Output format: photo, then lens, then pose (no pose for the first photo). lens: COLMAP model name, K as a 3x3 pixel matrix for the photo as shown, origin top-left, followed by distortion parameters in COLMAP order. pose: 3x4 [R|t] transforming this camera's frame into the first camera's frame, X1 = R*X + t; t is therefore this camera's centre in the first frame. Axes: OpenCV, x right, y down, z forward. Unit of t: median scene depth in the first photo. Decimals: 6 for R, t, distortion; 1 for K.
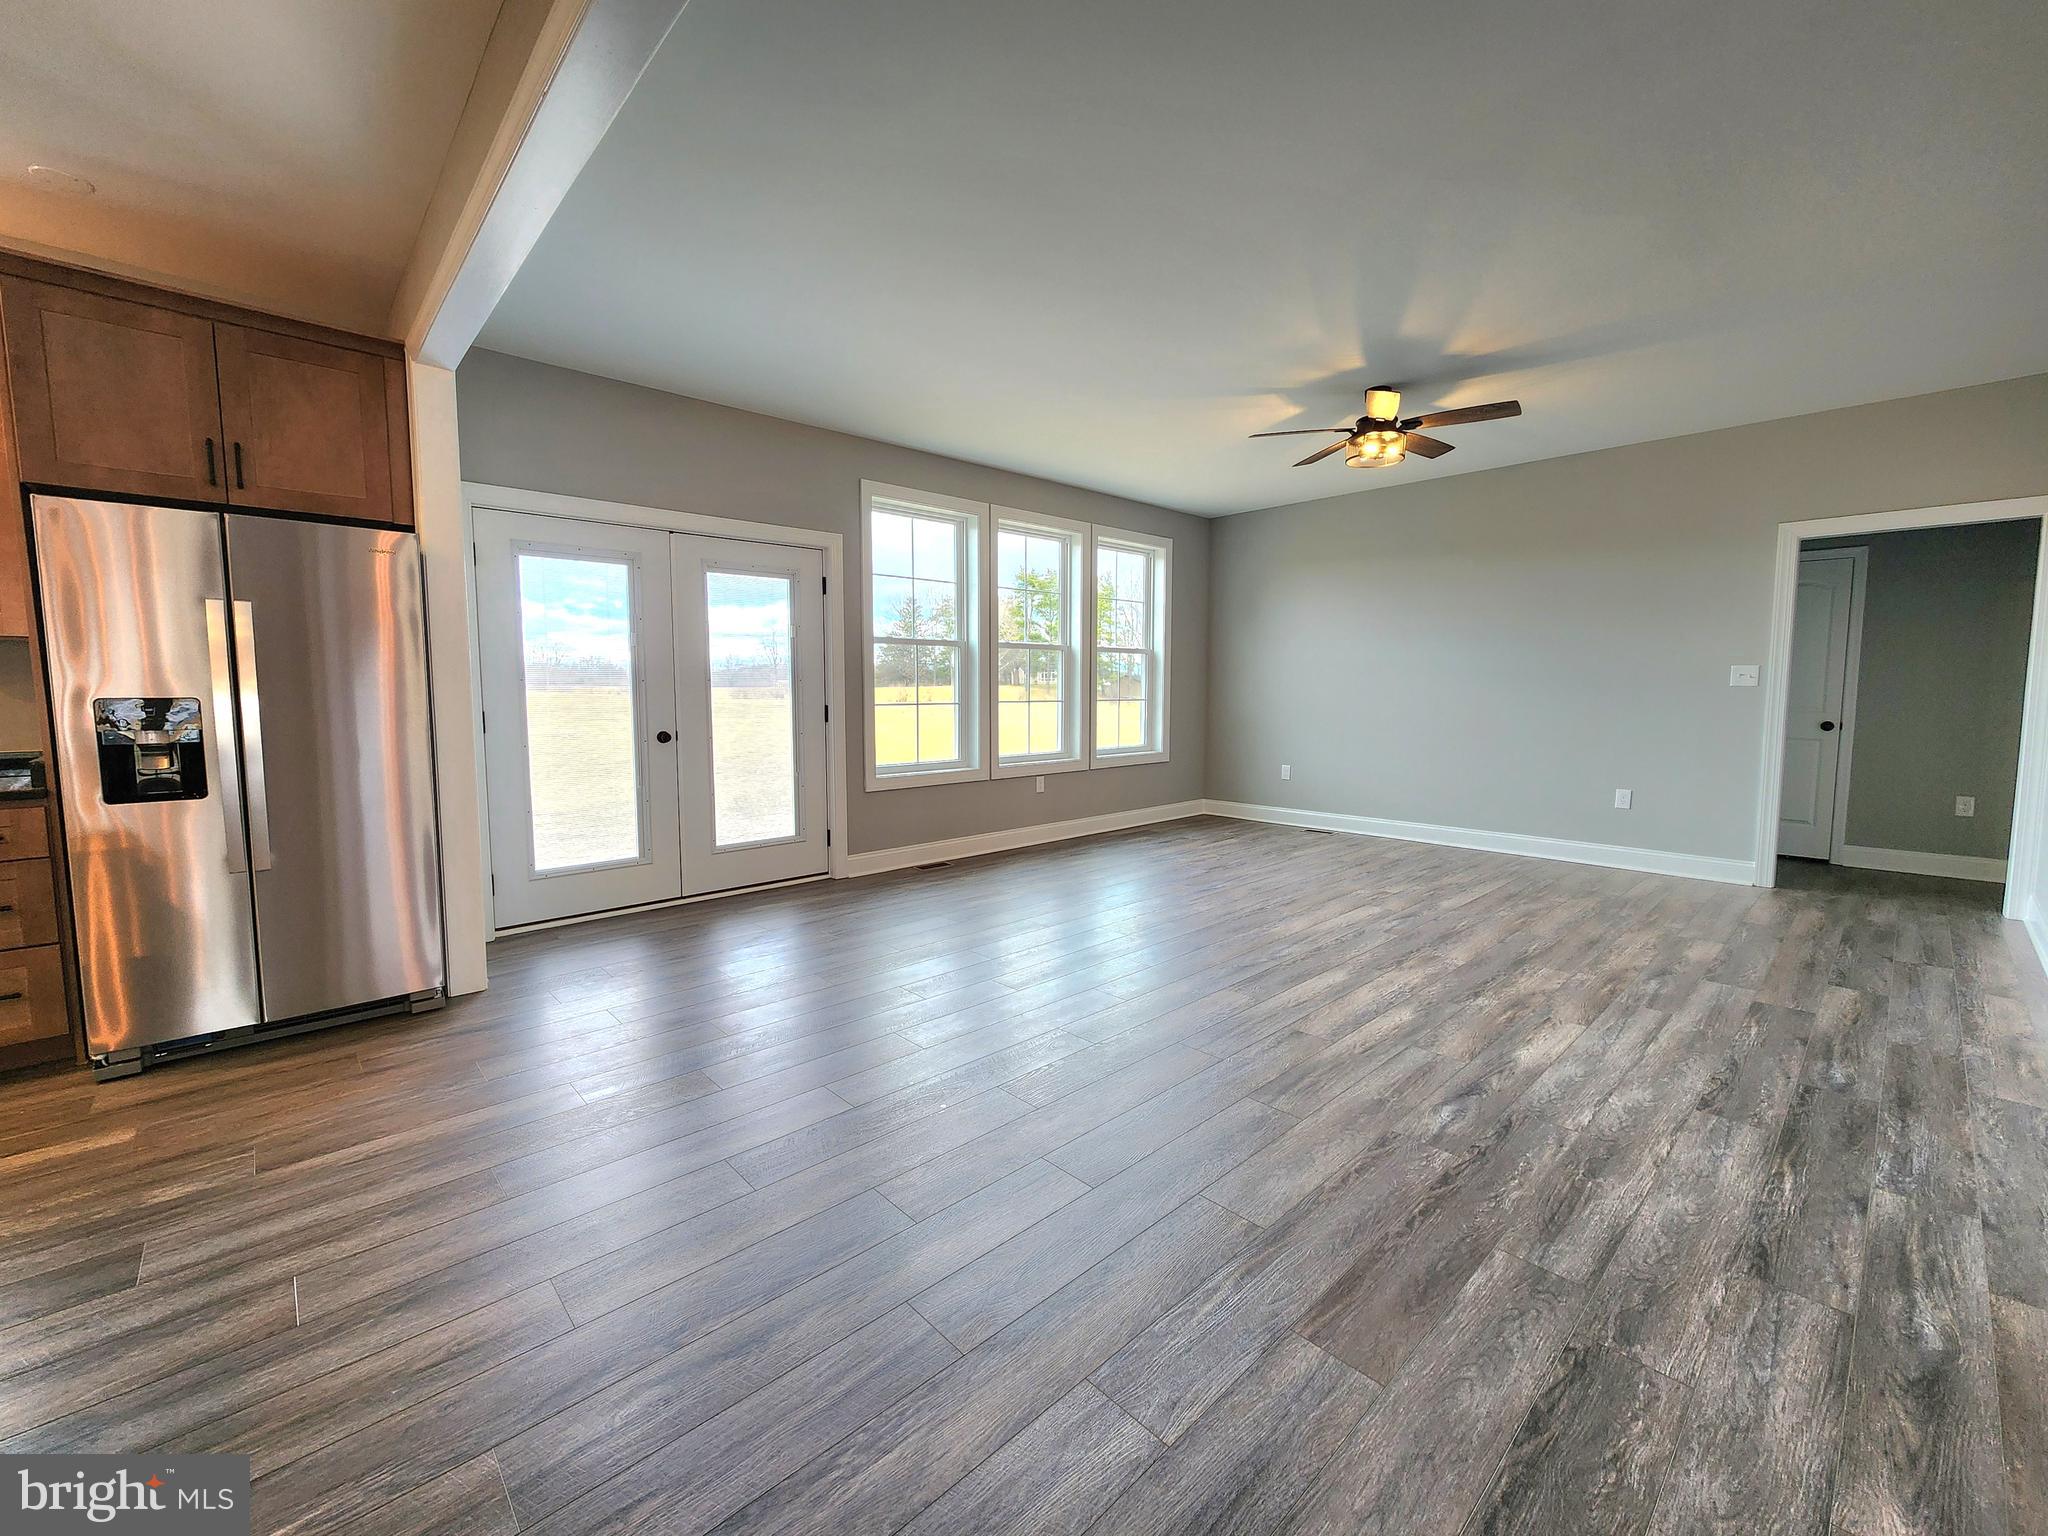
lens RADIAL K [[831.8, 0, 1026.1], [0, 831.8, 761.7], [0, 0, 1]] dist [0.004065, -0.002766]
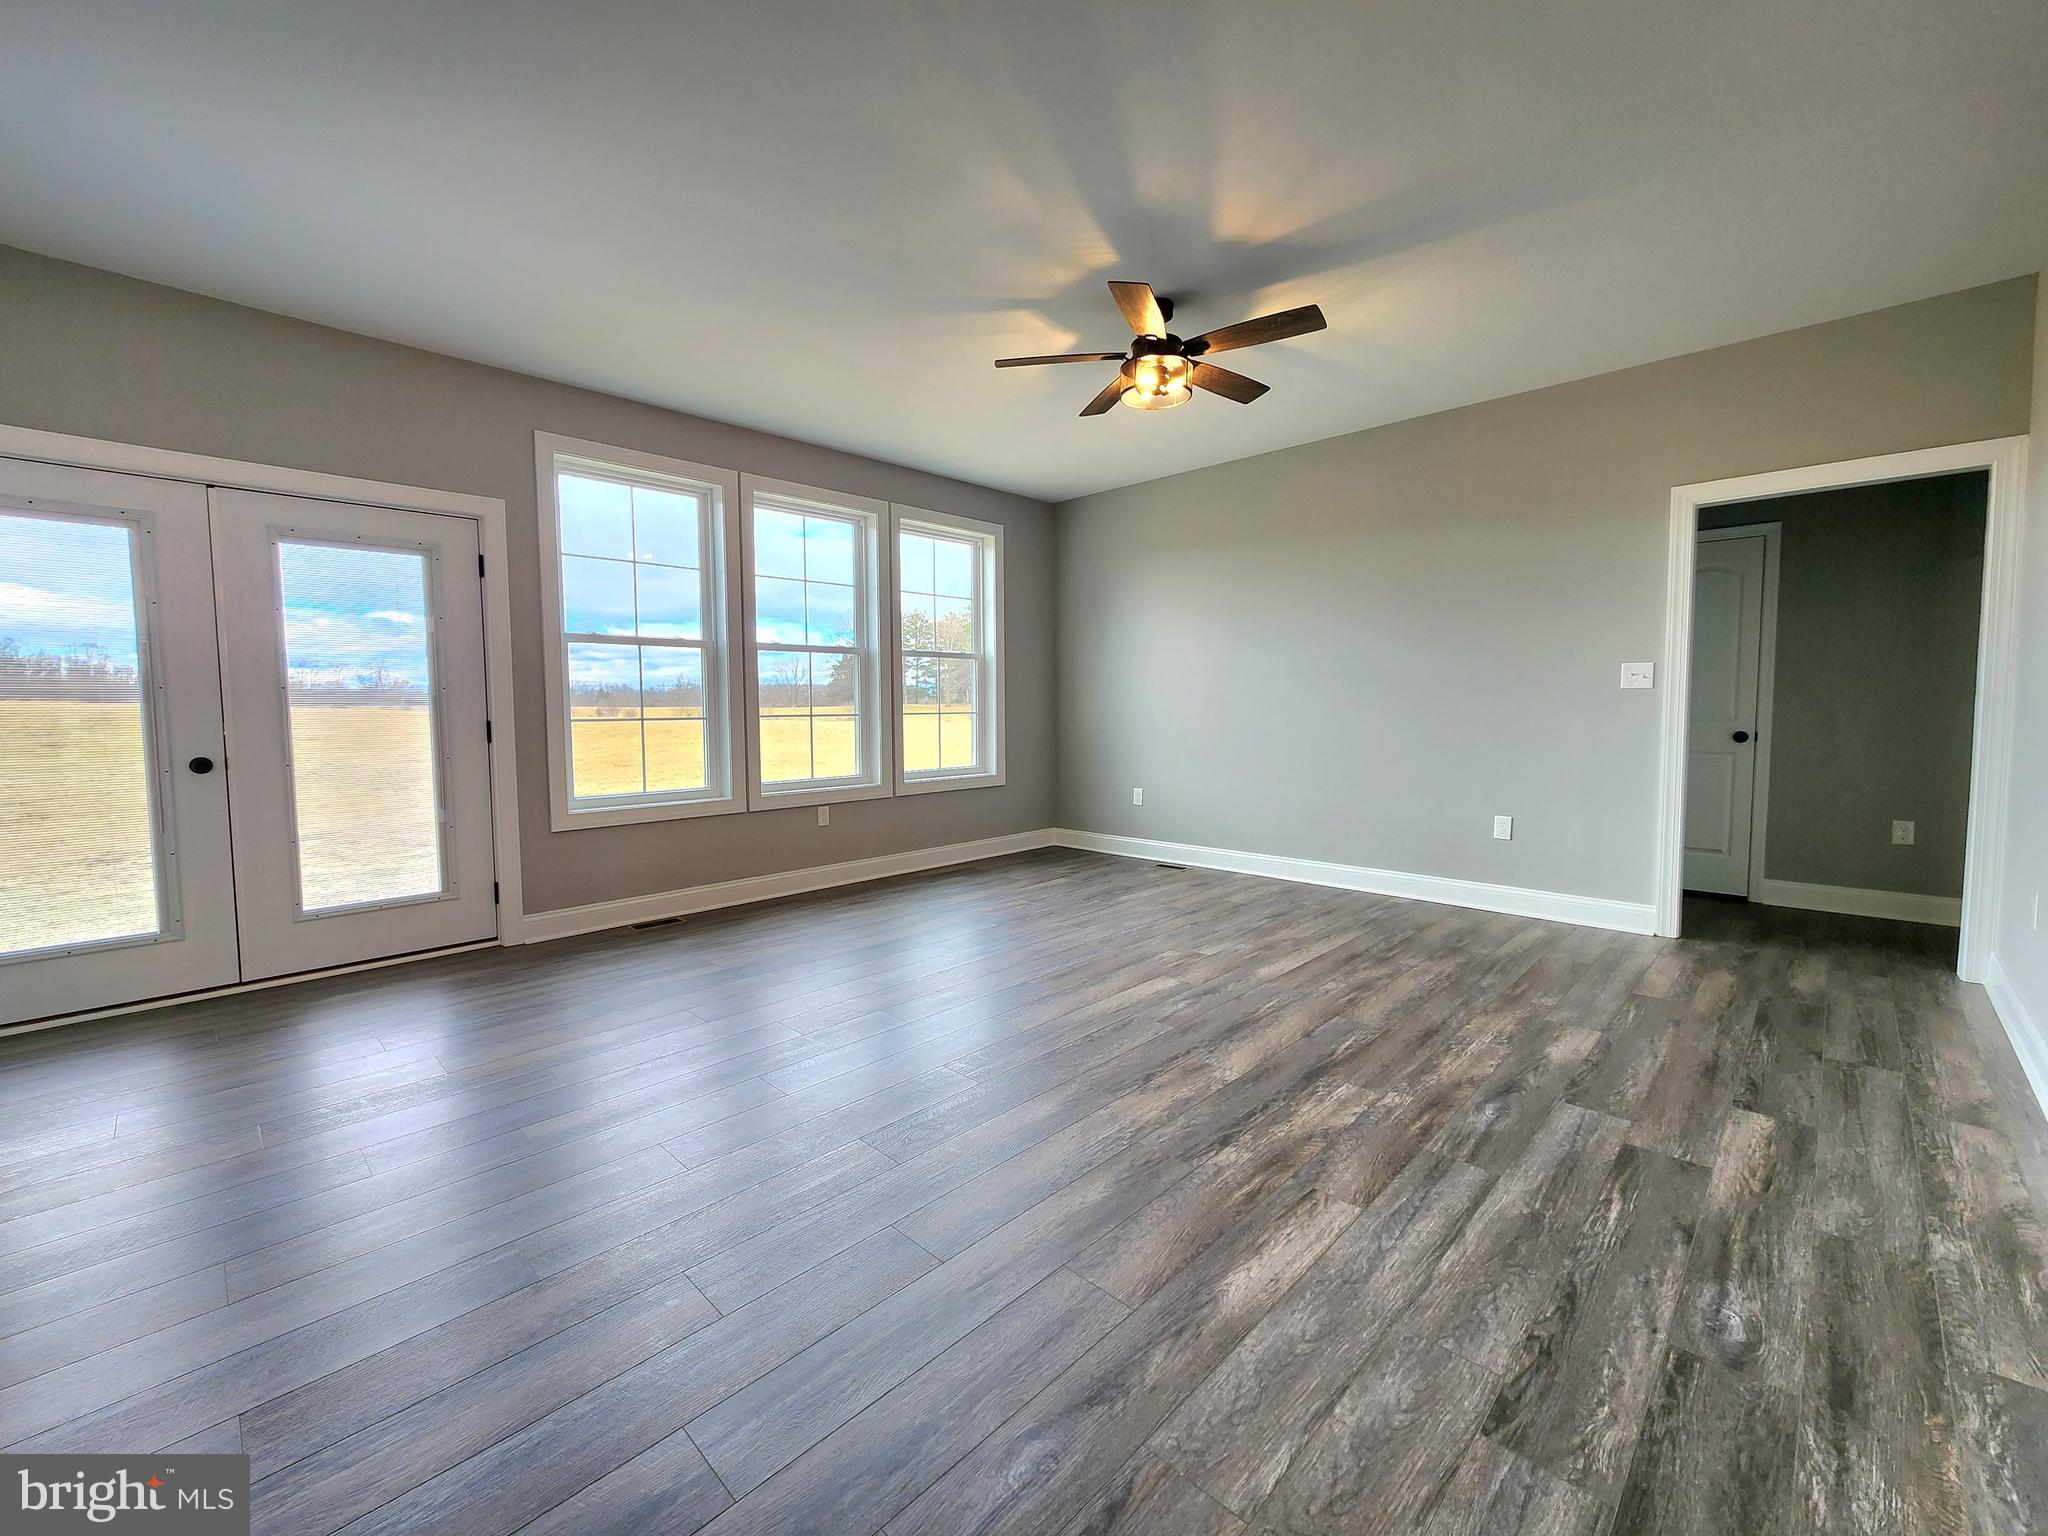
lens RADIAL K [[831.8, 0, 1024.9], [0, 831.8, 761.5], [0, 0, 1]] dist [0.004065, -0.002766]
pose [[0.999082, -0.010071, 0.041629, 0.241943], [0.010953, 0.999719, -0.021014, -0.009365], [-0.041406, 0.021450, 0.998912, 0.225773]]
